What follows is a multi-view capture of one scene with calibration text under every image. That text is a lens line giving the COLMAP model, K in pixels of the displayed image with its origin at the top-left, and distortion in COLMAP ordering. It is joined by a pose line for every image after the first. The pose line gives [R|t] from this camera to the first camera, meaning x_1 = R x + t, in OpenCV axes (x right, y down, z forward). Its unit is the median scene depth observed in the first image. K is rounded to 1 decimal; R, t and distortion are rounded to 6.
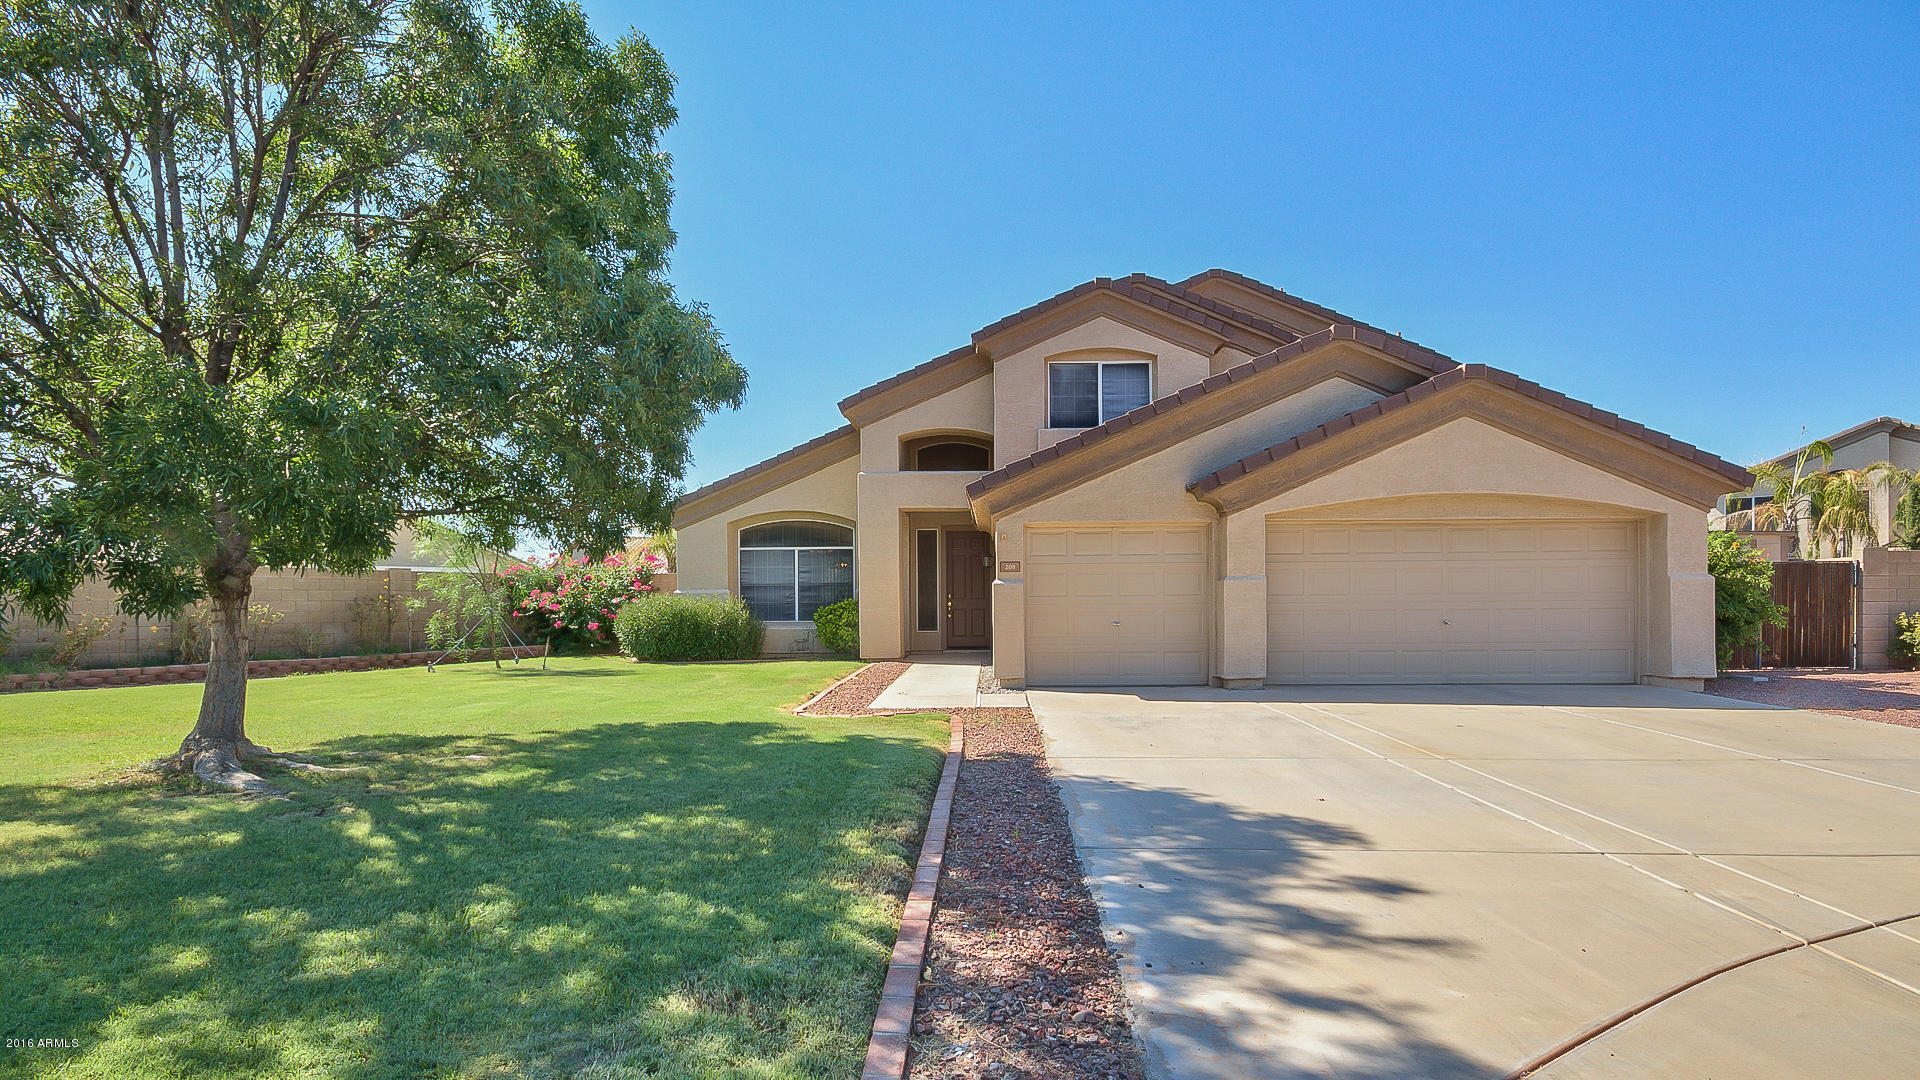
lens RADIAL K [[886.6, 0, 951.2], [0, 886.6, 653.7], [0, 0, 1]] dist [-0.002419, -0.000183]
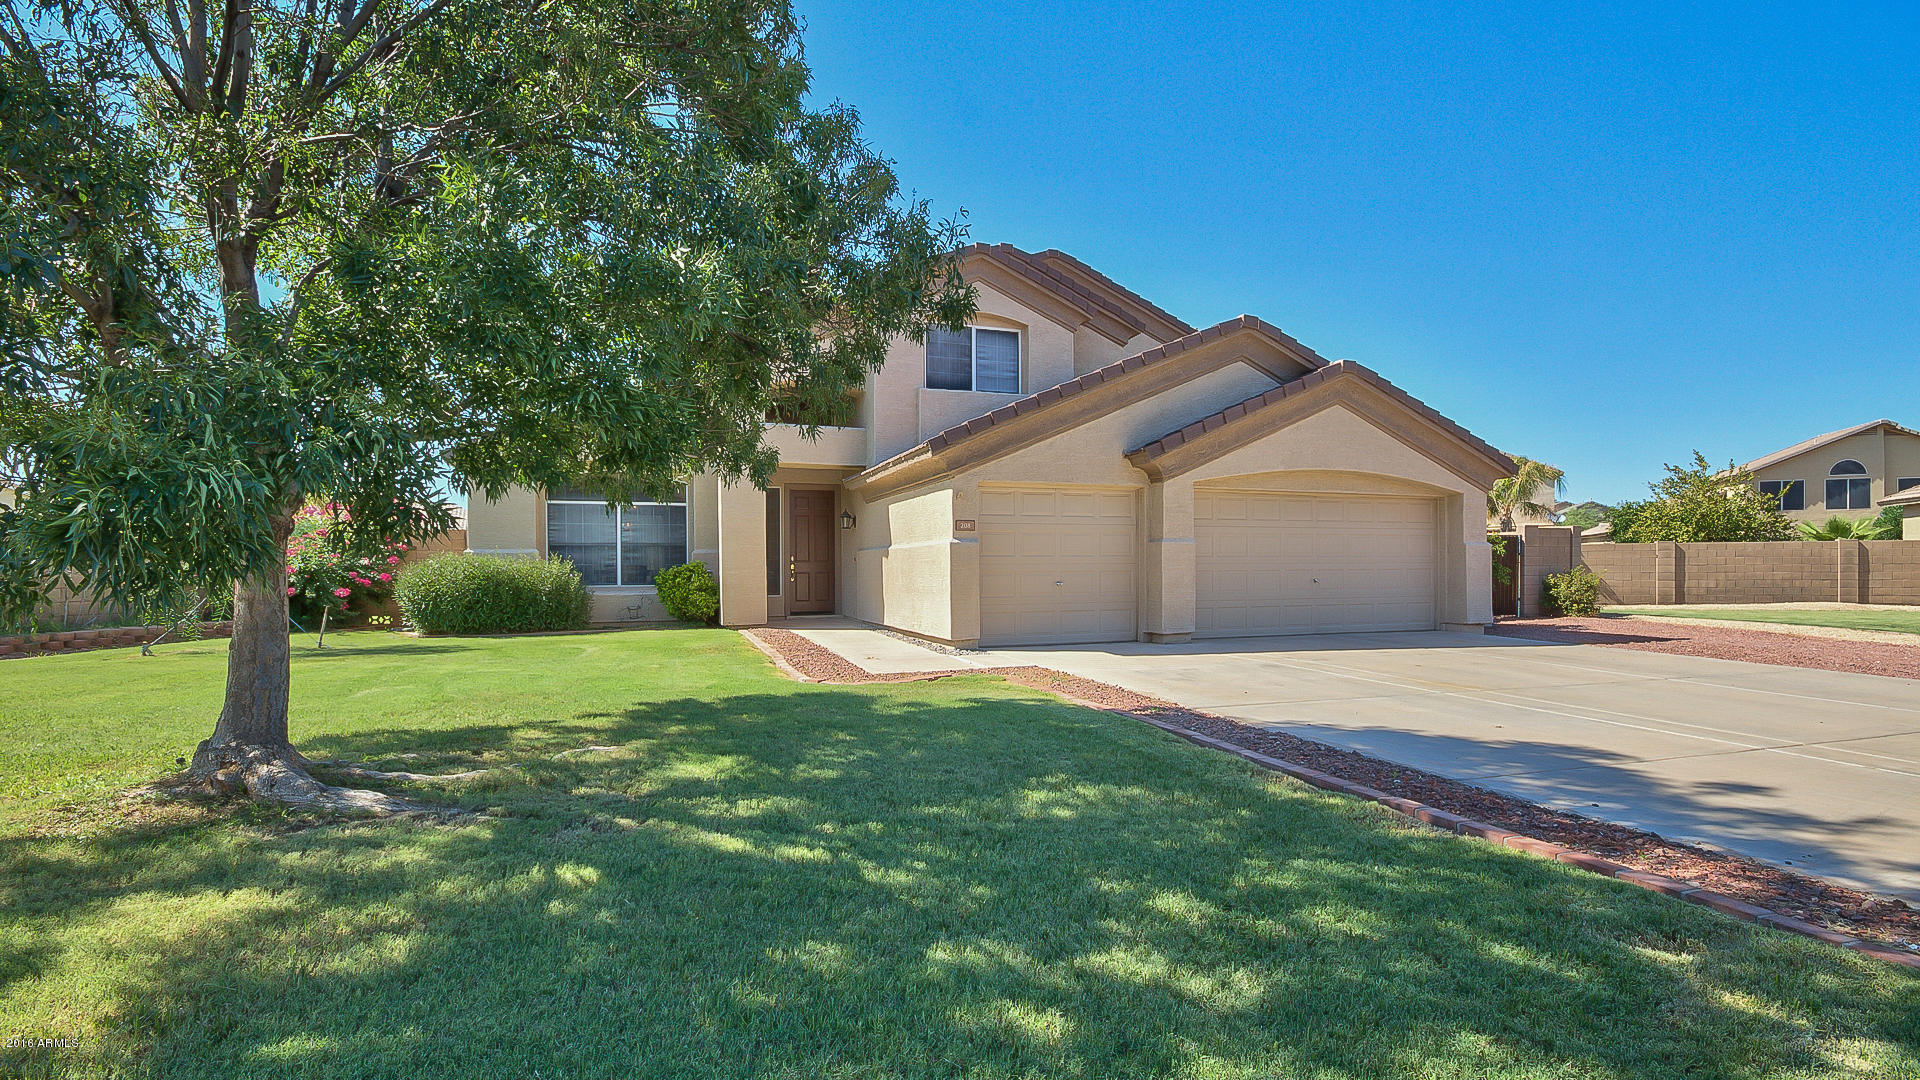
lens RADIAL K [[896.2, 0, 953.1], [0, 896.2, 607.9], [0, 0, 1]] dist [-0.003391, -0.000727]
pose [[0.928058, -0.013195, 0.372202, -0.317926], [0.019544, 0.999721, -0.013292, 0.005961], [-0.371922, 0.019610, 0.928057, 0.091732]]
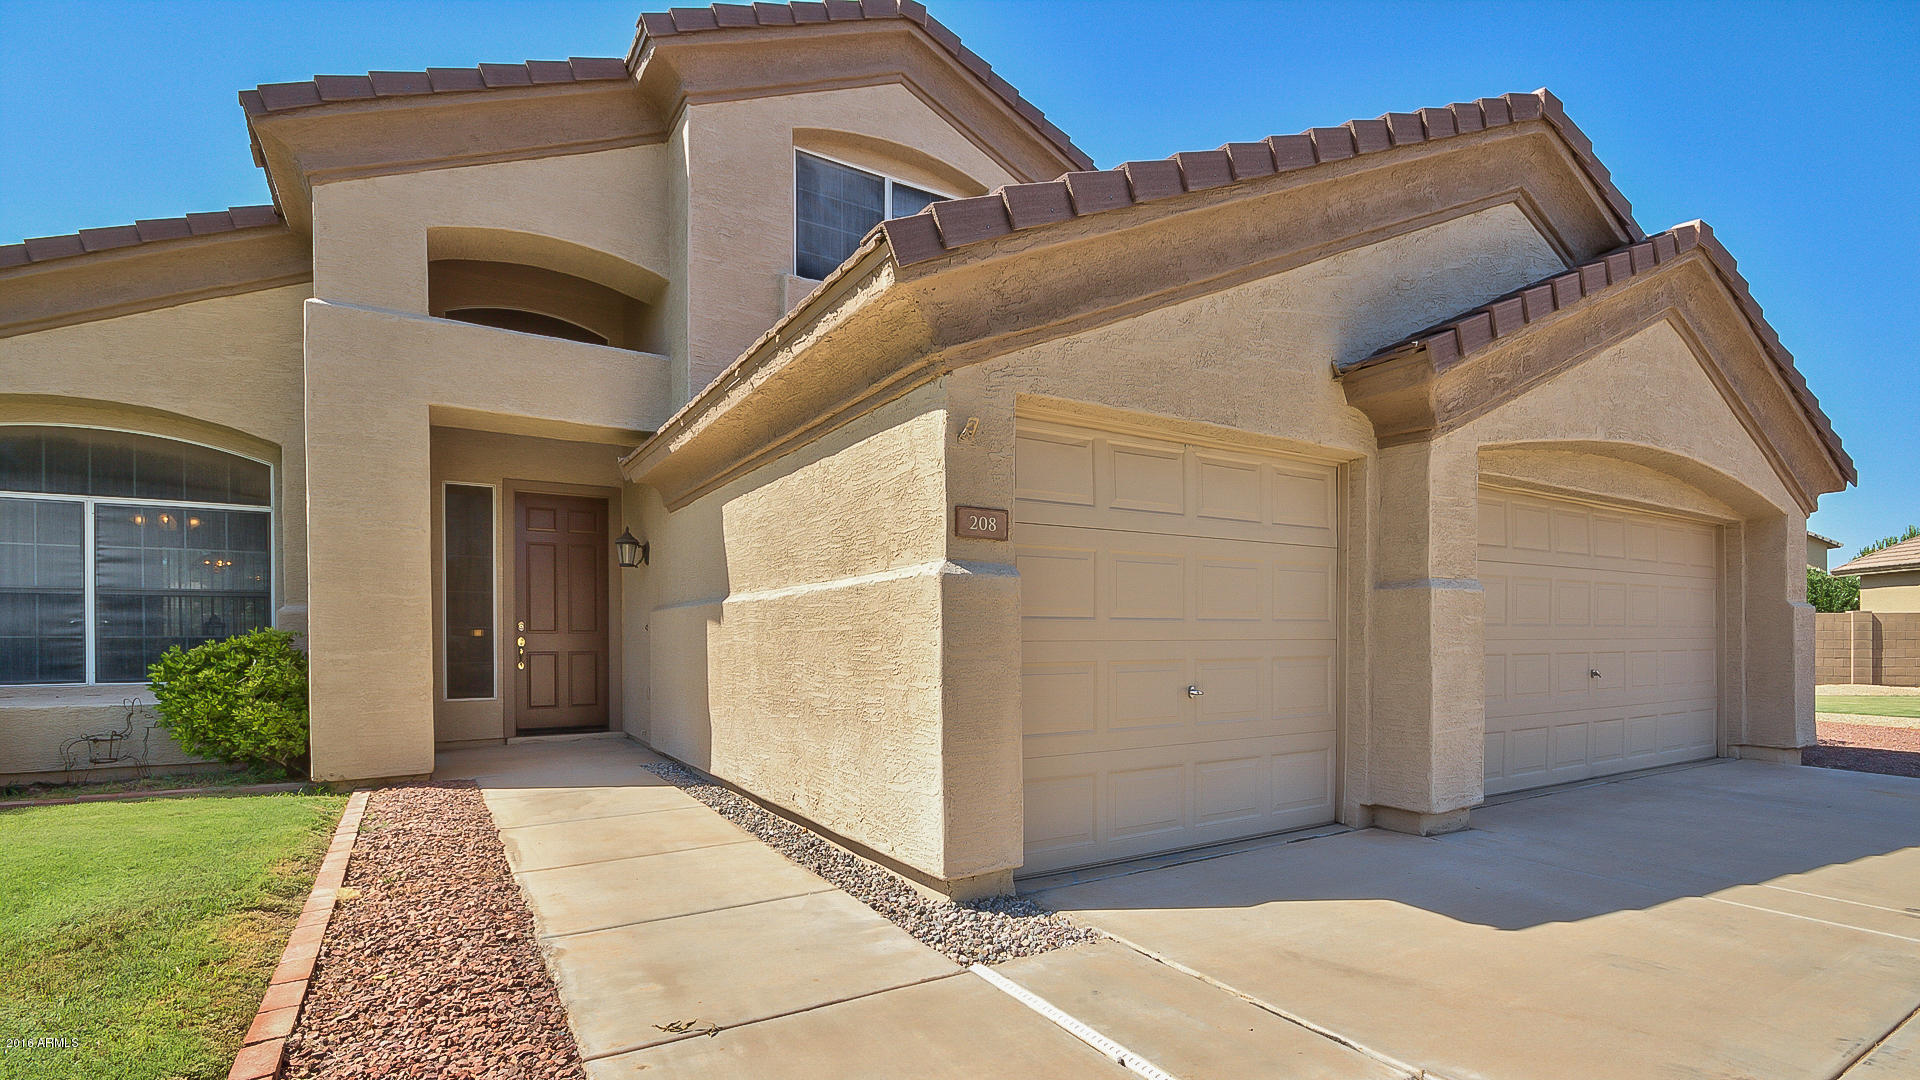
lens RADIAL K [[886.6, 0, 951.2], [0, 886.6, 653.7], [0, 0, 1]] dist [-0.002419, -0.000183]
pose [[0.830598, -0.003649, 0.556861, -0.122194], [0.028535, 0.998944, -0.036016, -0.040226], [-0.556141, 0.045805, 0.829825, 0.751173]]
